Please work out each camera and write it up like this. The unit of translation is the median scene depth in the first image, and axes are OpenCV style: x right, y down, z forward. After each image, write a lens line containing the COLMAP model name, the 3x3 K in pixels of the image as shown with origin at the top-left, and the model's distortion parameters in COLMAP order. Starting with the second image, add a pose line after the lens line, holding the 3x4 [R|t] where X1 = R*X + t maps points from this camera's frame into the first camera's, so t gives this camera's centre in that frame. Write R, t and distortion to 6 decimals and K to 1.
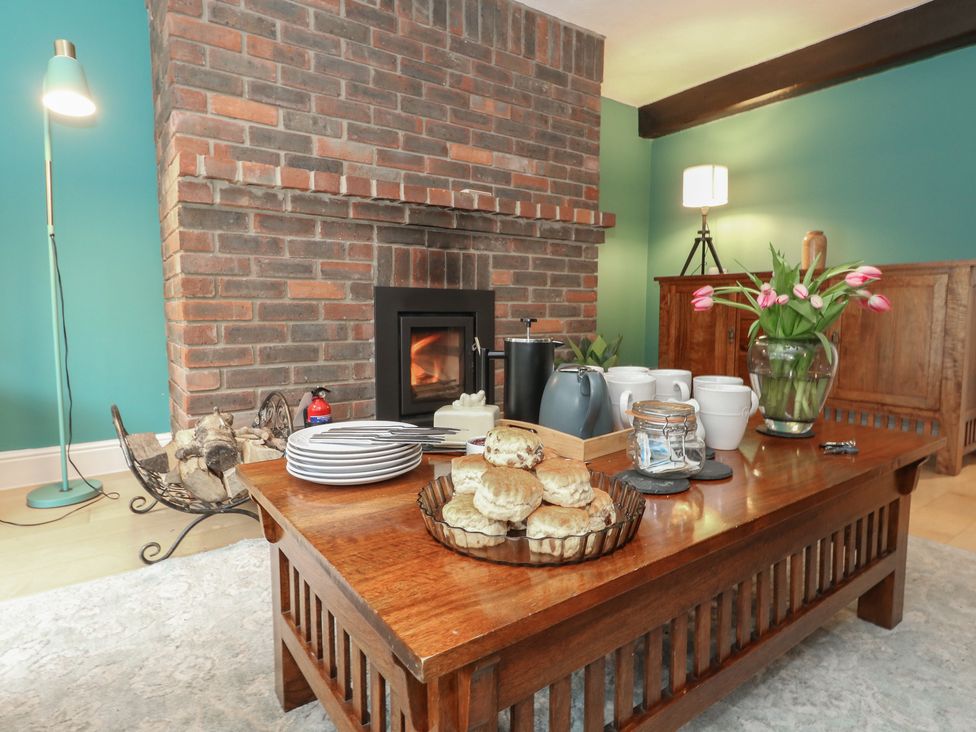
lens RADIAL K [[563.1, 0, 497.7], [0, 563.1, 362.6], [0, 0, 1]] dist [-0.000650, -0.000195]
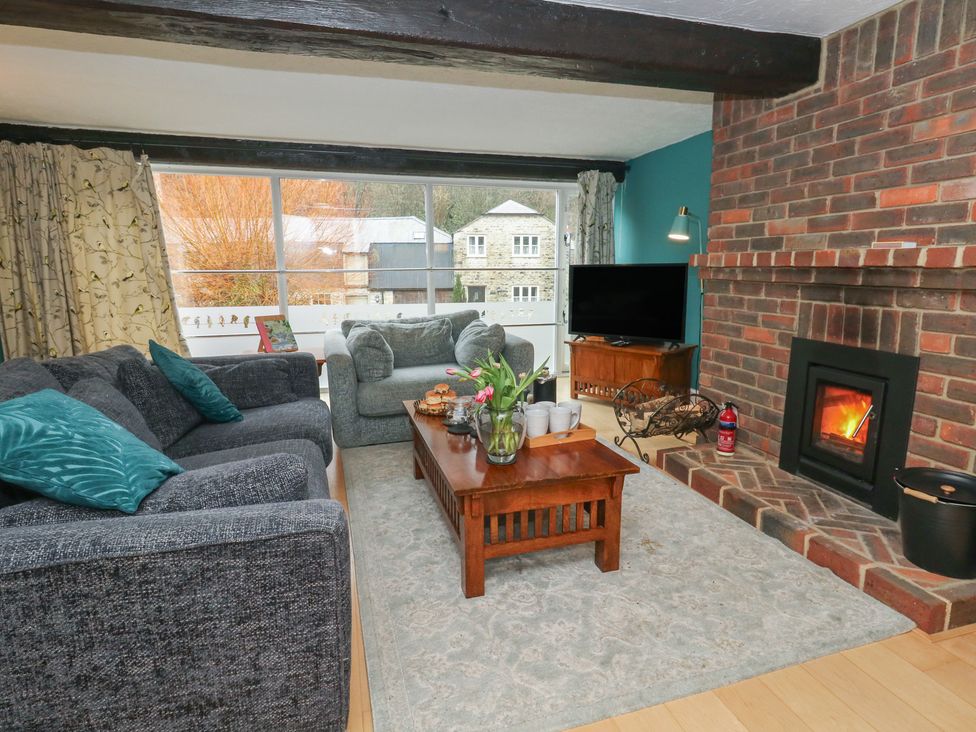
lens RADIAL K [[548.3, 0, 489.3], [0, 548.3, 361.4], [0, 0, 1]] dist [-0.000166, -0.000931]
pose [[-0.349924, 0.163226, -0.922448, 1.013467], [-0.082403, 0.975522, 0.203877, -0.252212], [0.933147, 0.147354, -0.327908, 0.748554]]
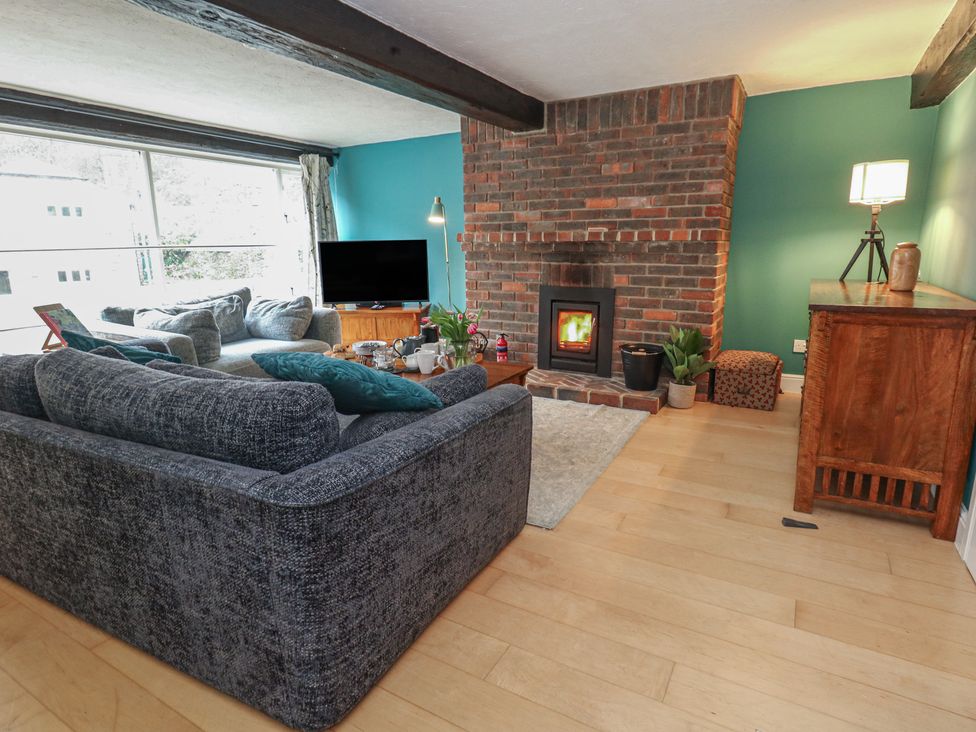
lens RADIAL K [[563.1, 0, 497.7], [0, 563.1, 362.6], [0, 0, 1]] dist [-0.000650, -0.000195]
pose [[0.407931, 0.192457, -0.892498, 1.387732], [-0.077784, 0.981302, 0.176054, -0.192166], [0.909693, -0.002396, 0.415274, 0.078773]]
